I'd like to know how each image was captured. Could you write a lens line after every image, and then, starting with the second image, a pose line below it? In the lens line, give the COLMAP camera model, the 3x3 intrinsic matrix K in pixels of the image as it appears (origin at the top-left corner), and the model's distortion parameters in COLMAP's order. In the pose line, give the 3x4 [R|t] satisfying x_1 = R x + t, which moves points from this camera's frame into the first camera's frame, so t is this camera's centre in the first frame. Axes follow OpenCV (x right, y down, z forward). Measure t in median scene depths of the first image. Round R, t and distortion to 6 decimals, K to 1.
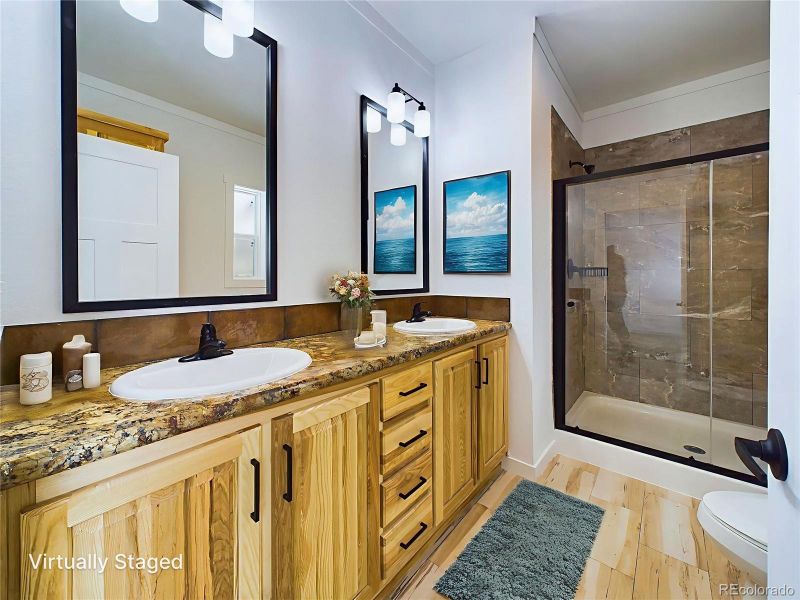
lens RADIAL K [[321.9, 0, 399.9], [0, 321.9, 288.1], [0, 0, 1]] dist [-0.000338, 0.000164]
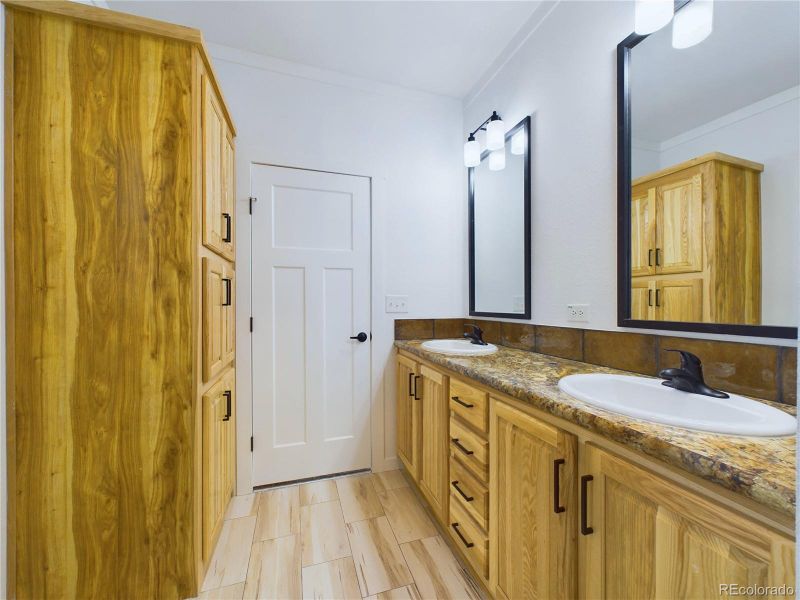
lens RADIAL K [[334.2, 0, 400.0], [0, 334.2, 300.0], [0, 0, 1]] dist [0.001760, 0.000248]
pose [[-0.550021, -0.009226, -0.835100, 0.972277], [-0.024125, 0.999697, 0.004844, -0.031225], [0.834803, 0.022811, -0.550077, 1.253081]]
